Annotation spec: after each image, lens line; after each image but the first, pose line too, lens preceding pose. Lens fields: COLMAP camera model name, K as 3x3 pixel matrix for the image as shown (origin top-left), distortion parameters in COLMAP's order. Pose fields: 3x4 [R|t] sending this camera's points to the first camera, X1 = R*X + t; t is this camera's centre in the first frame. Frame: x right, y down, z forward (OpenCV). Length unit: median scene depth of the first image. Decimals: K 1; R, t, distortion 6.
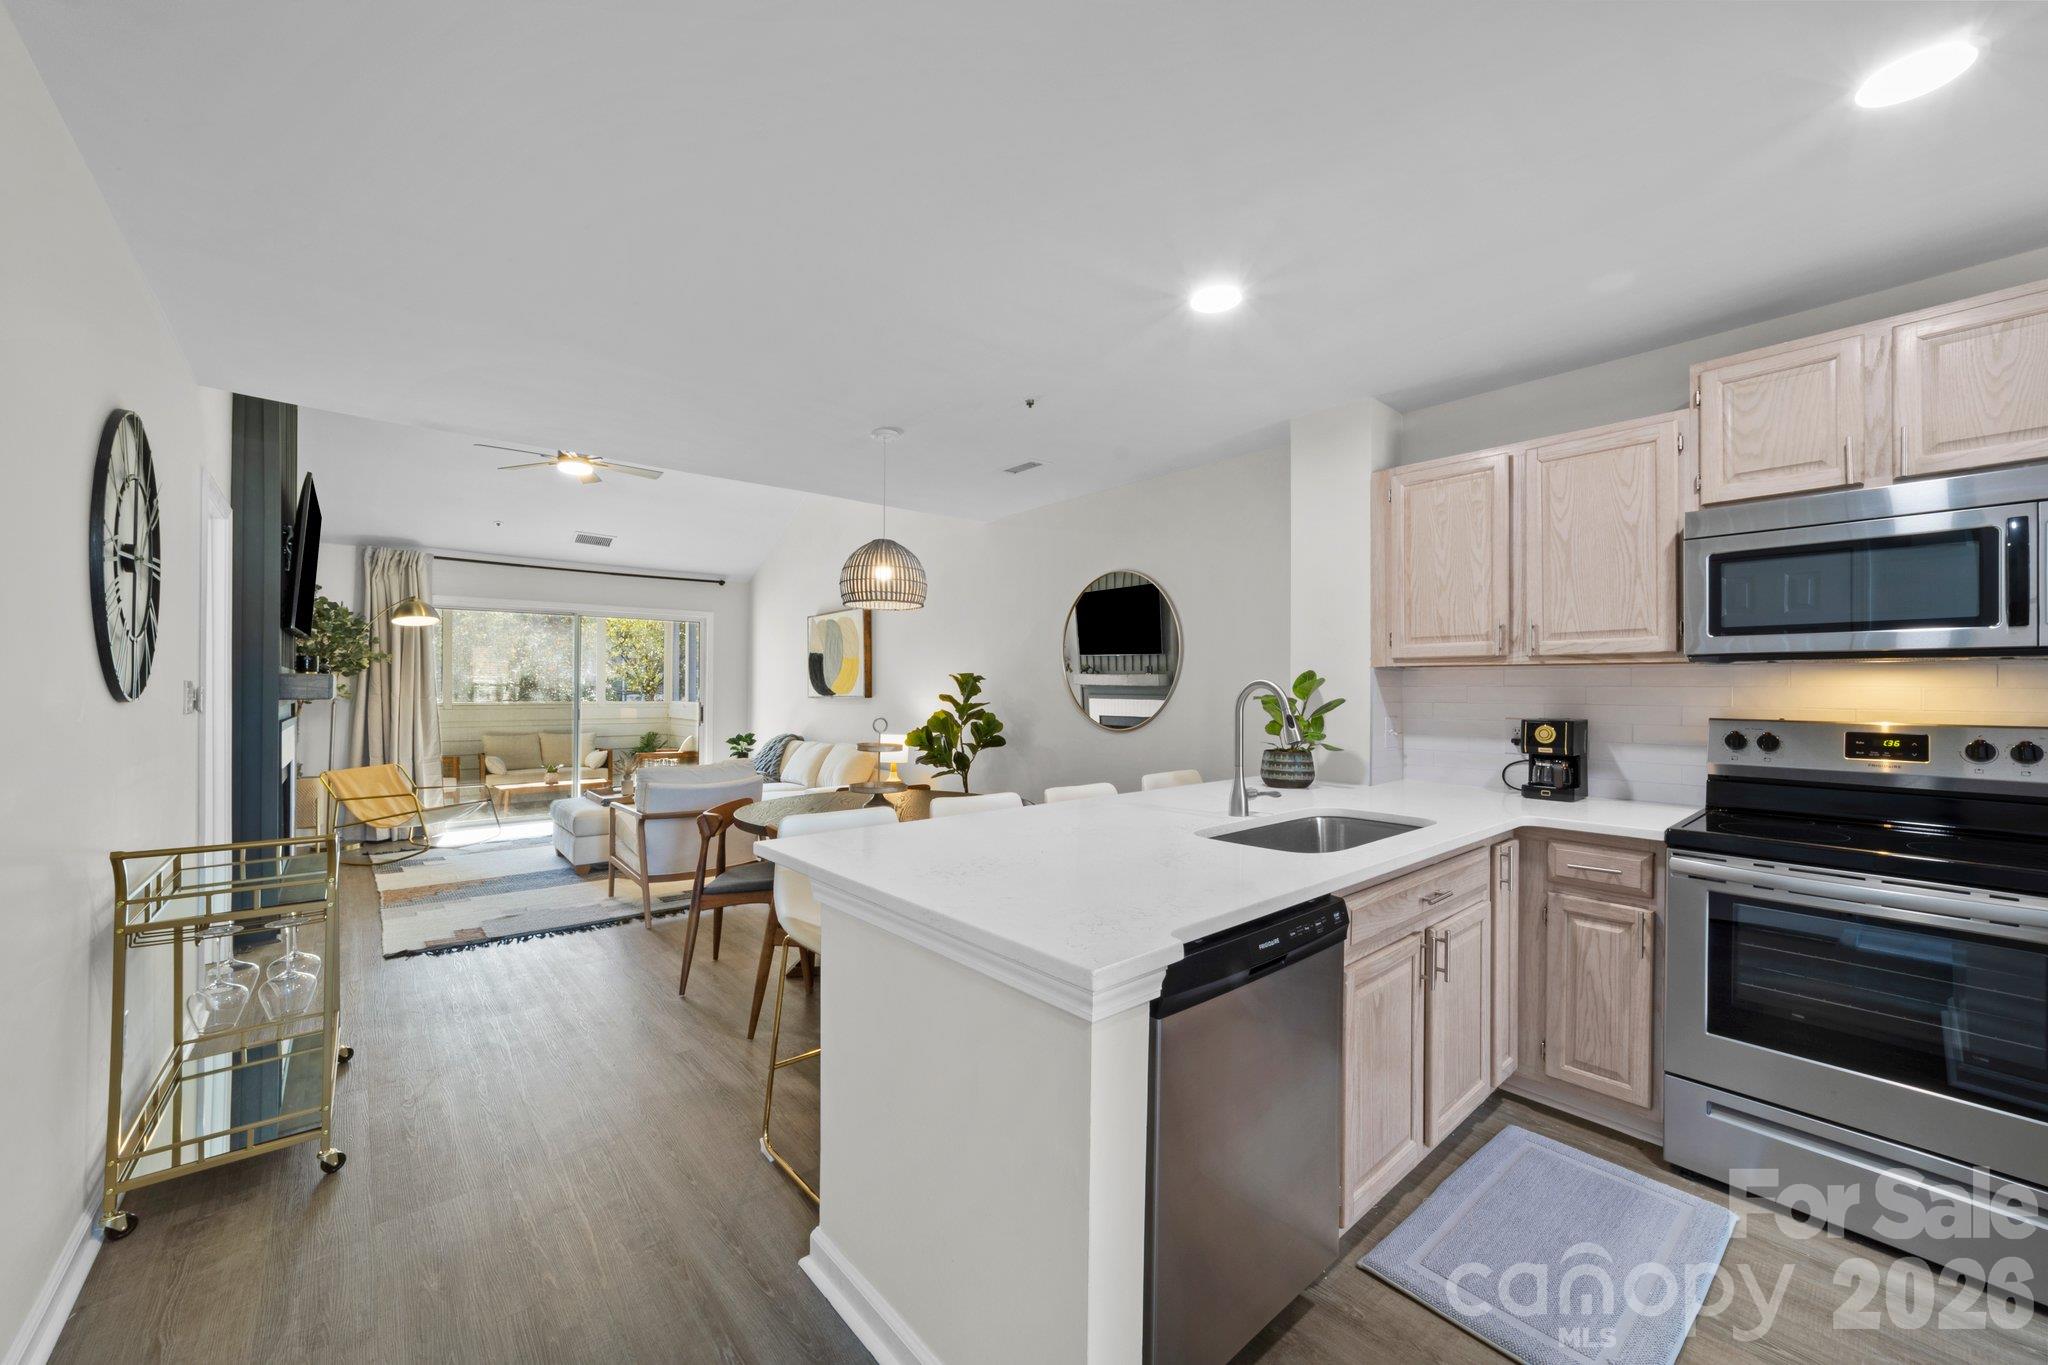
lens RADIAL K [[787.9, 0, 1019.3], [0, 787.9, 684.7], [0, 0, 1]] dist [-0.012504, 0.004118]
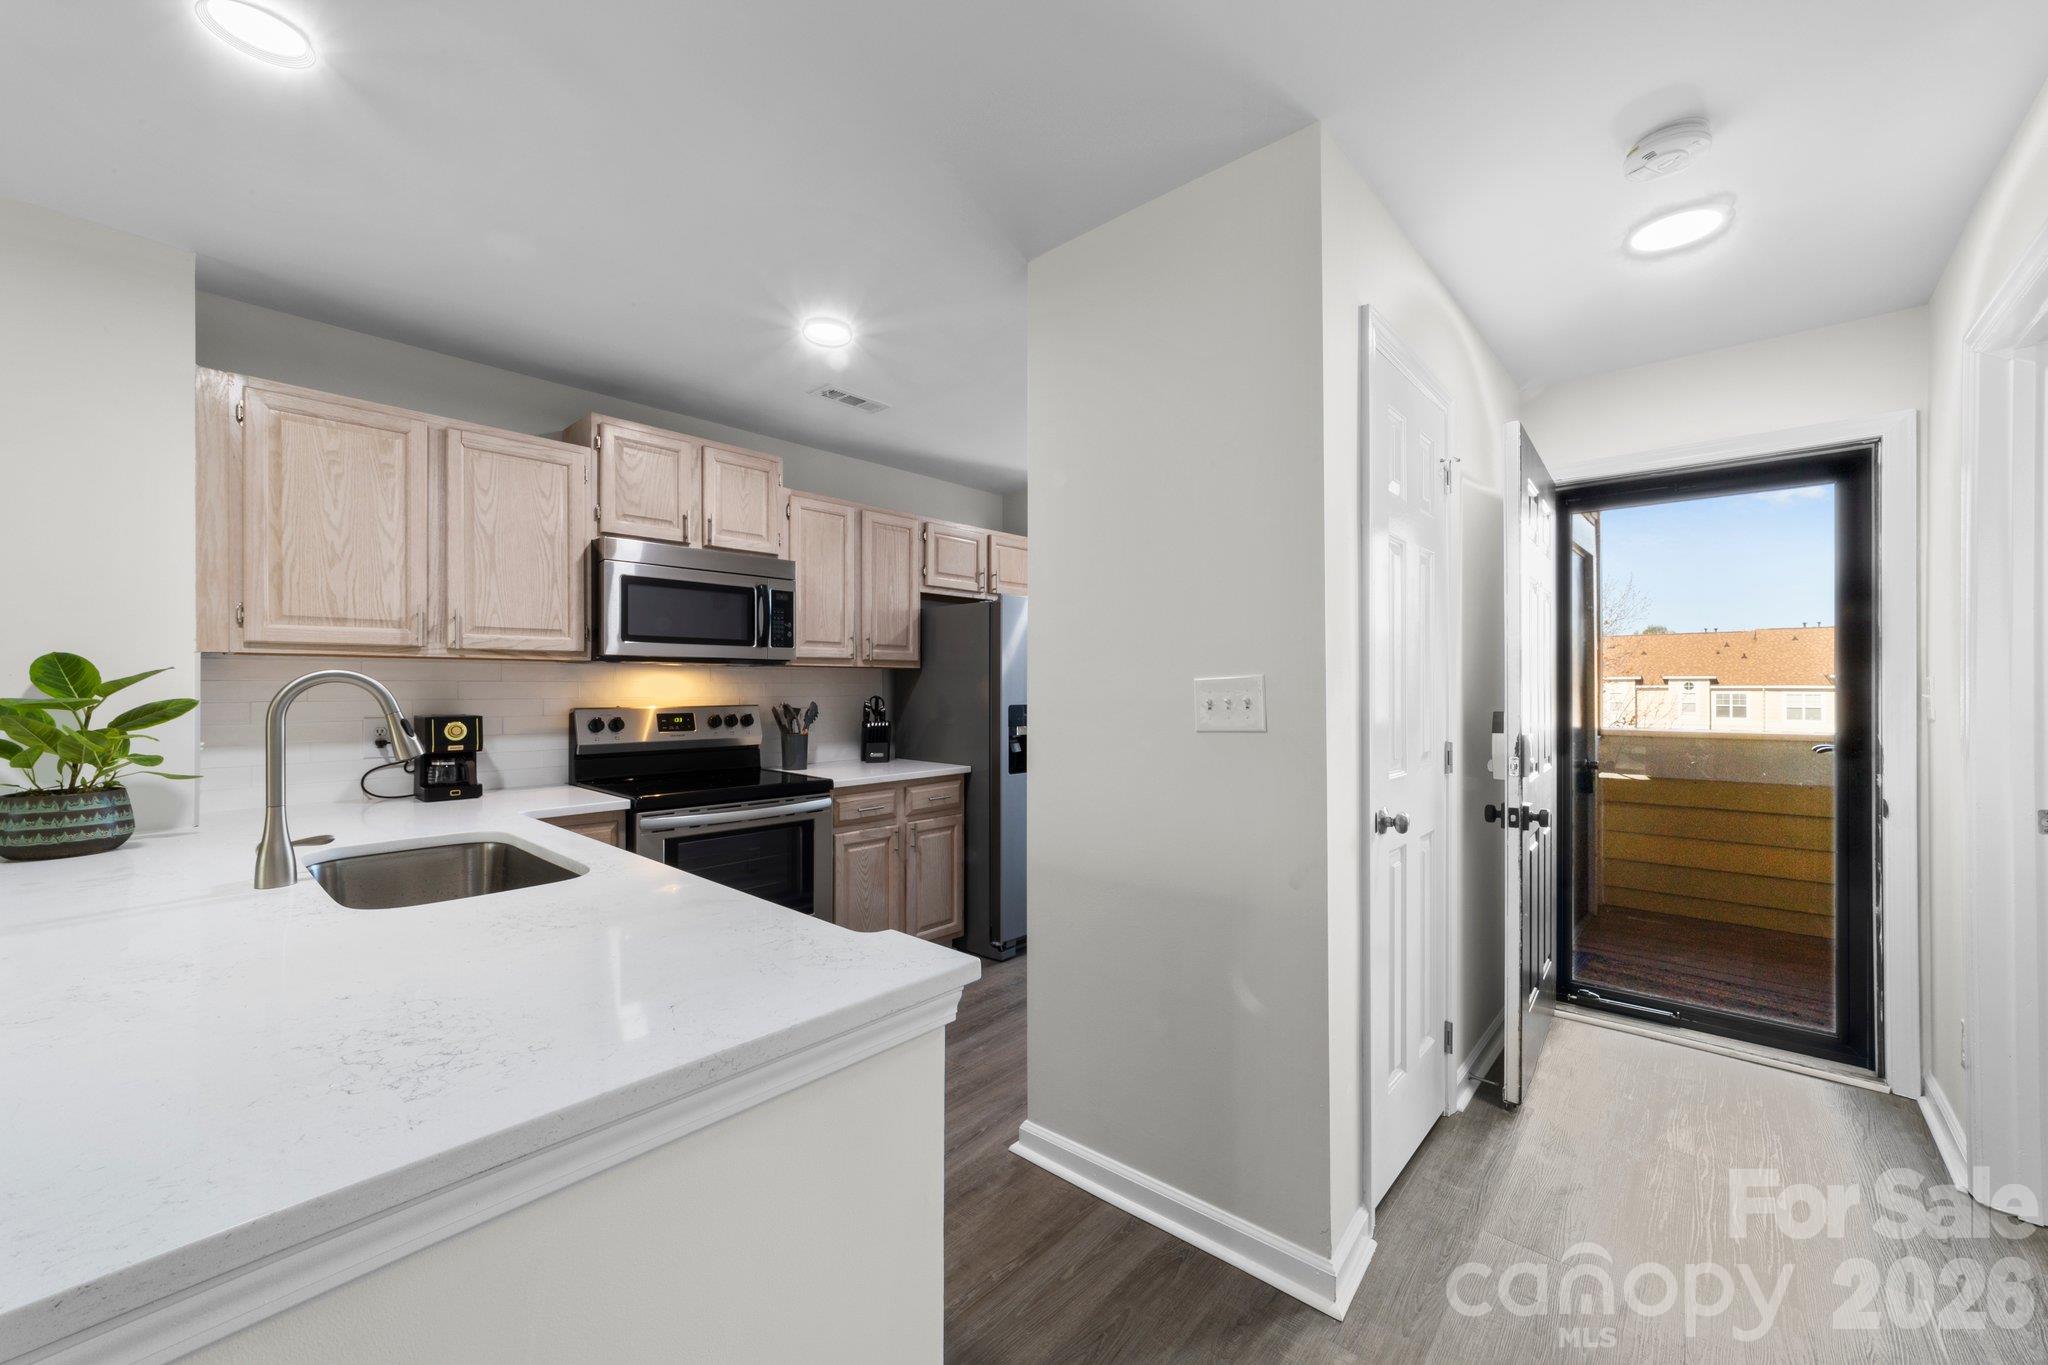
lens RADIAL K [[787.9, 0, 1028.5], [0, 787.9, 683.1], [0, 0, 1]] dist [-0.012504, 0.004118]
pose [[-0.136486, -0.001018, 0.990641, -0.393808], [-0.004553, 0.999990, 0.000400, 0.001381], [-0.990632, -0.004456, -0.136489, 0.469873]]
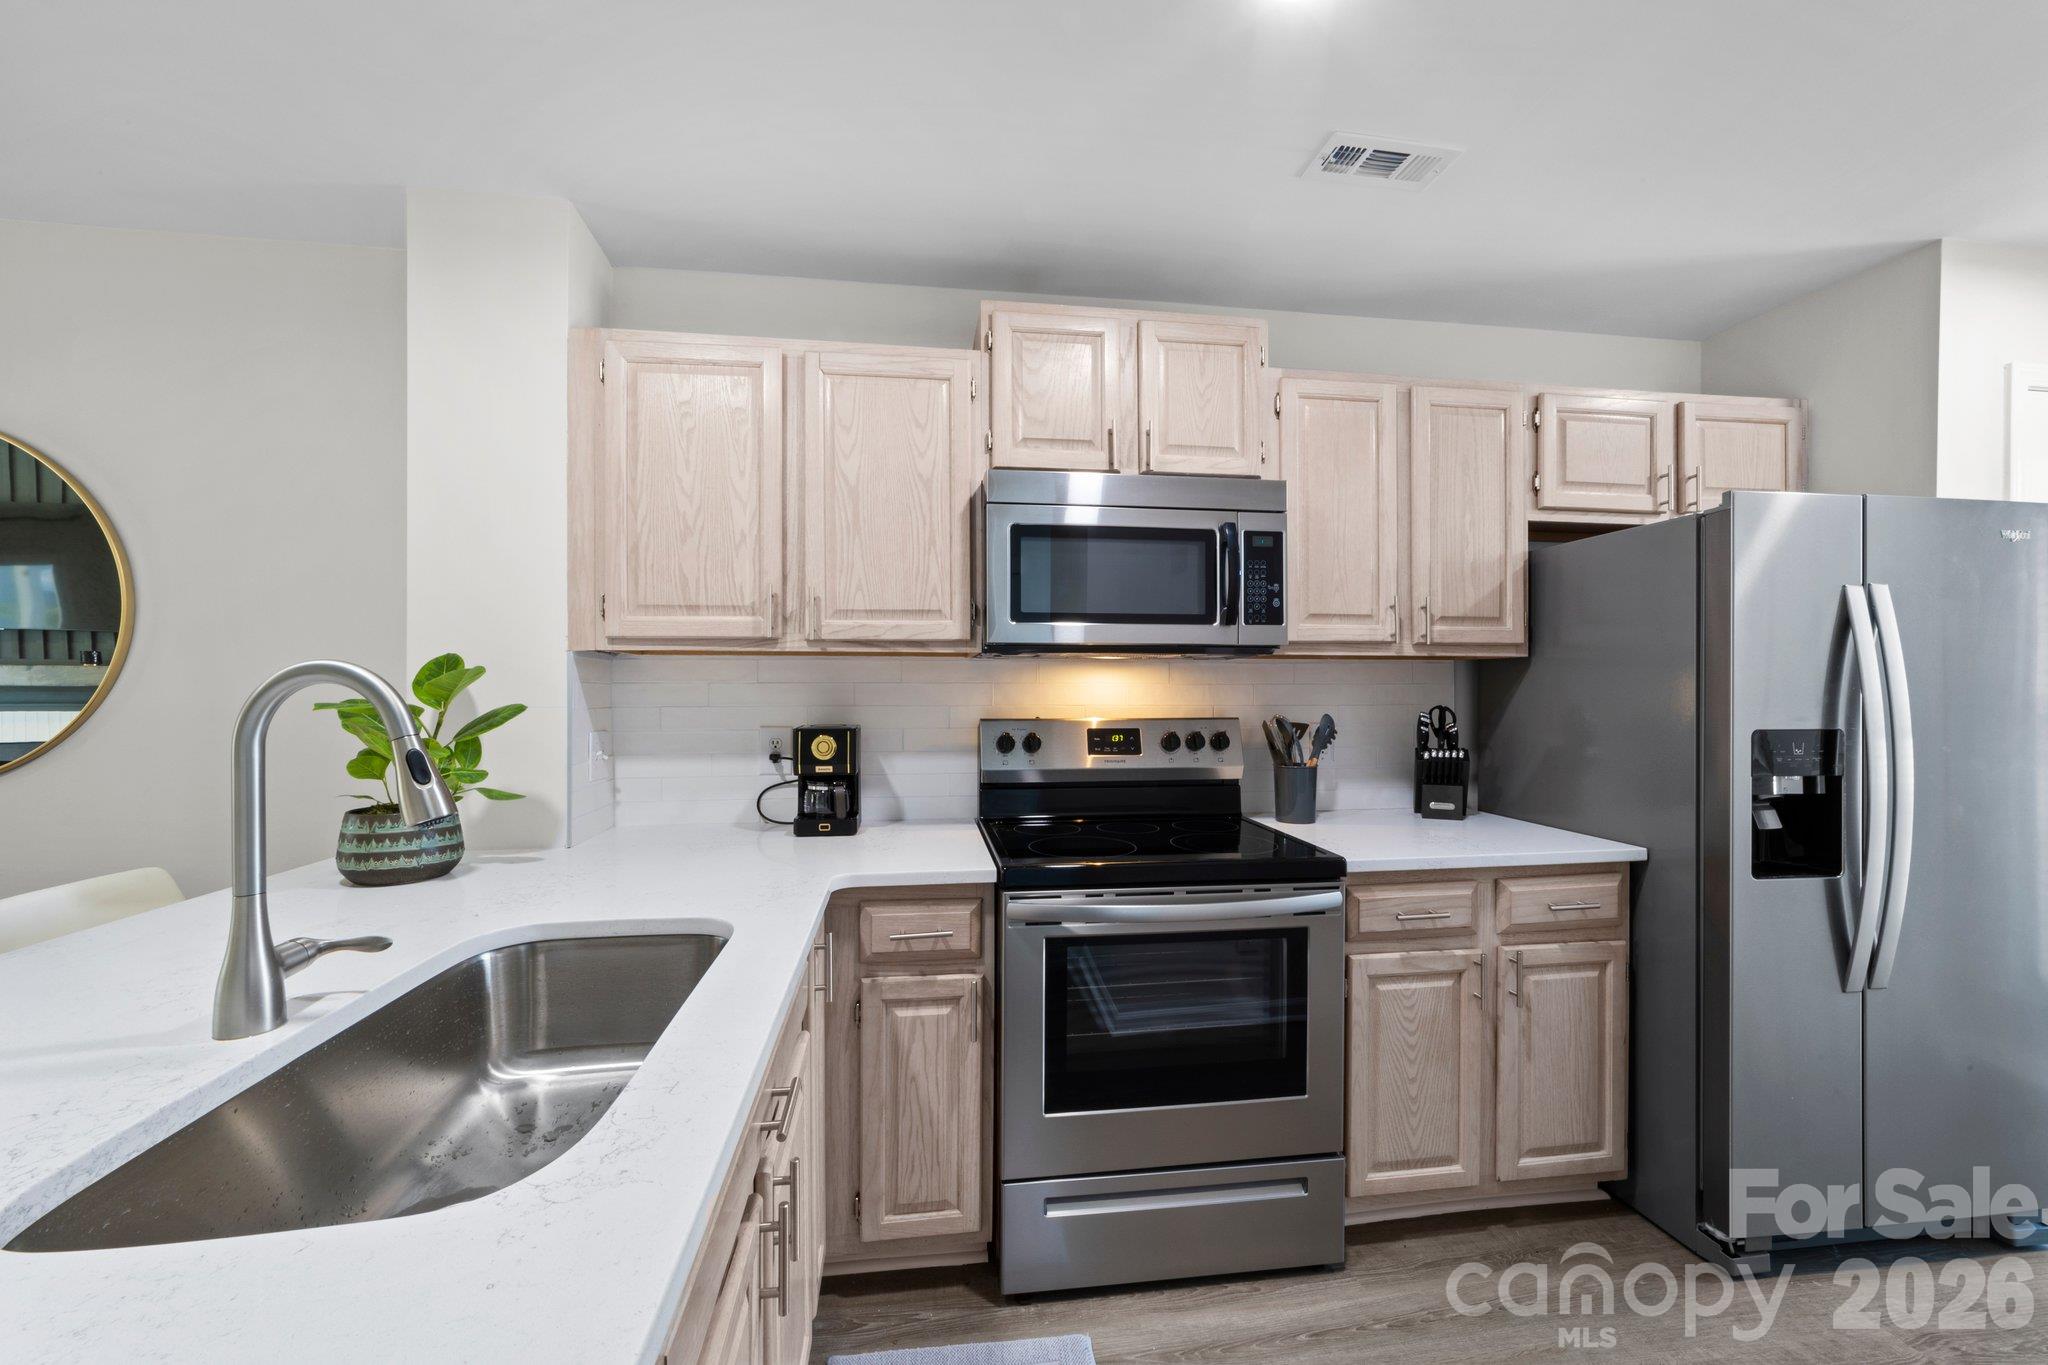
lens RADIAL K [[787.9, 0, 1025.3], [0, 787.9, 693.3], [0, 0, 1]] dist [-0.012504, 0.004118]
pose [[0.533541, -0.007820, 0.845738, 0.156936], [0.000337, 0.999959, 0.009033, 0.005993], [-0.845774, -0.004534, 0.533522, 0.476949]]
